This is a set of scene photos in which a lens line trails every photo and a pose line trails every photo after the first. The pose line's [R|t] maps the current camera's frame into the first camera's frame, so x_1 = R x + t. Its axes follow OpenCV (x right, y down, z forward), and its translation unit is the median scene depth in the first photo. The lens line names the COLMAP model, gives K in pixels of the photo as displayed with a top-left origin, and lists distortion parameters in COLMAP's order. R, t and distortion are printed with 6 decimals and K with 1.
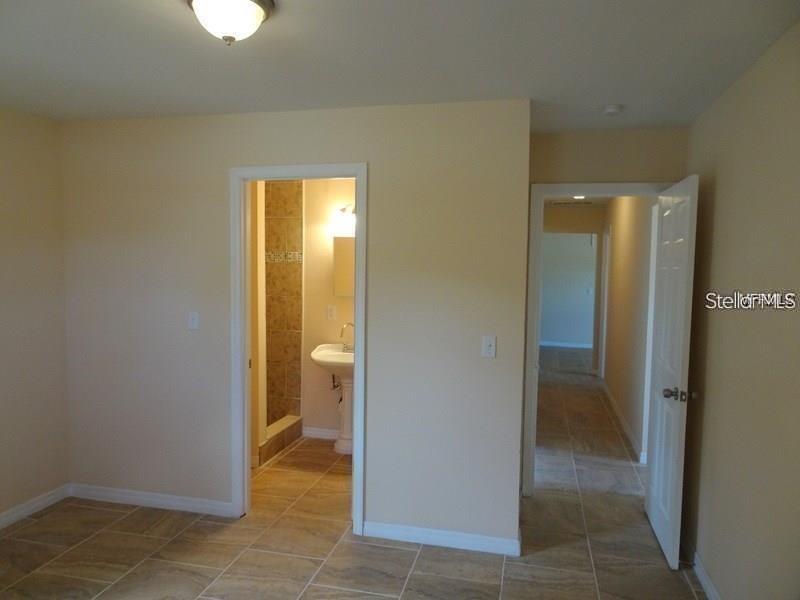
lens RADIAL K [[569.2, 0, 401.0], [0, 569.2, 297.5], [0, 0, 1]] dist [-0.001005, 0.004364]
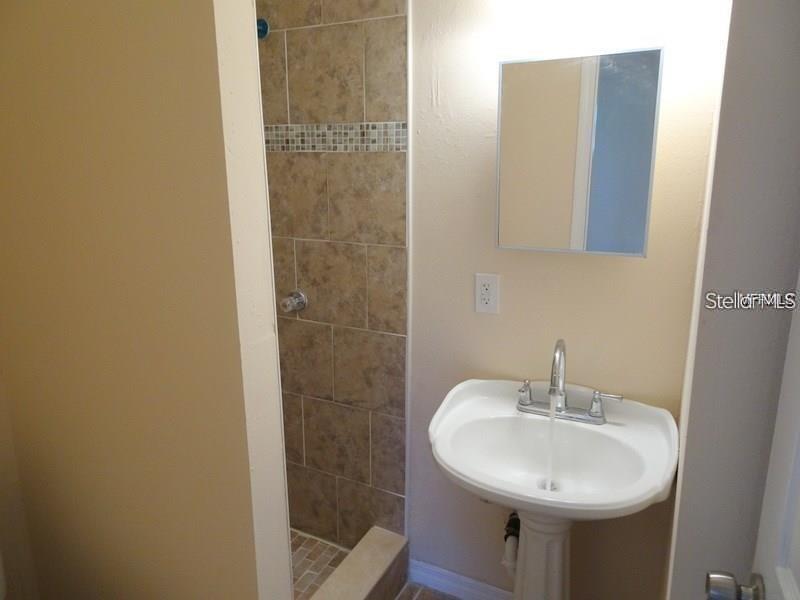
lens RADIAL K [[569.2, 0, 401.9], [0, 569.2, 298.7], [0, 0, 1]] dist [-0.001005, 0.004364]
pose [[0.976688, 0.029510, -0.212628, -0.096747], [0.003749, 0.988010, 0.154343, -0.024559], [0.214633, -0.151542, 0.964867, 0.633203]]
